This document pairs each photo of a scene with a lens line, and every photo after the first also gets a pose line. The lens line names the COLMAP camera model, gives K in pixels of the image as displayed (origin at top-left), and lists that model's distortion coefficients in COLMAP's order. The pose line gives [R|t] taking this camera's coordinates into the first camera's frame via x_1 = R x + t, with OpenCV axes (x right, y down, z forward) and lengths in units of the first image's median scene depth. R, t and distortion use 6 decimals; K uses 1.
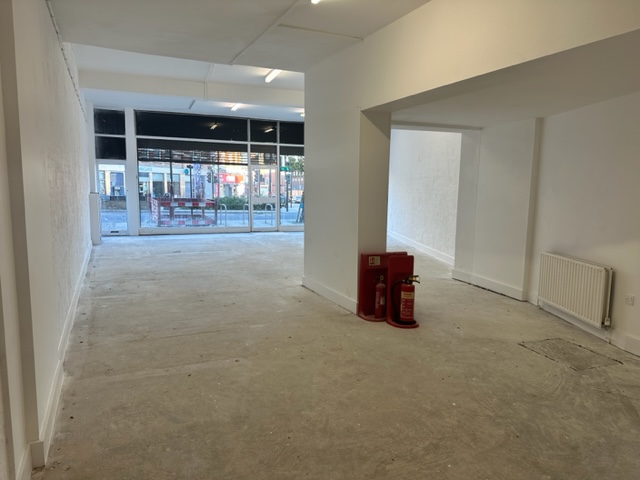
lens RADIAL K [[447.5, 0, 317.8], [0, 447.5, 246.2], [0, 0, 1]] dist [0.000757, -0.015432]
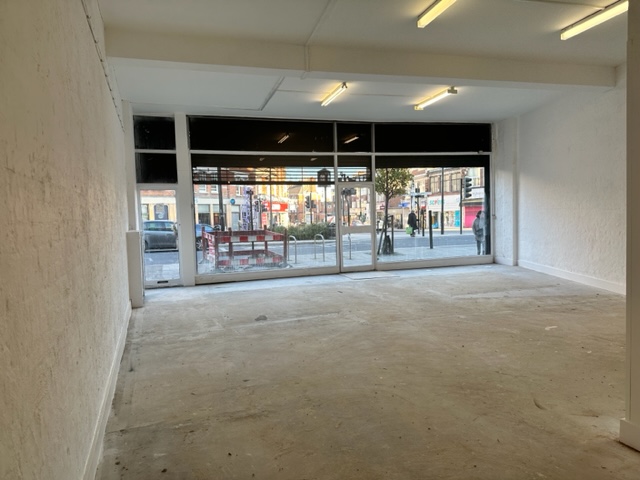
lens RADIAL K [[447.5, 0, 322.1], [0, 447.5, 235.4], [0, 0, 1]] dist [0.000757, -0.015432]
pose [[0.996291, -0.045903, -0.072776, -0.137563], [0.039879, 0.995819, -0.082179, -0.037584], [0.076244, 0.078972, 0.993957, 0.286815]]
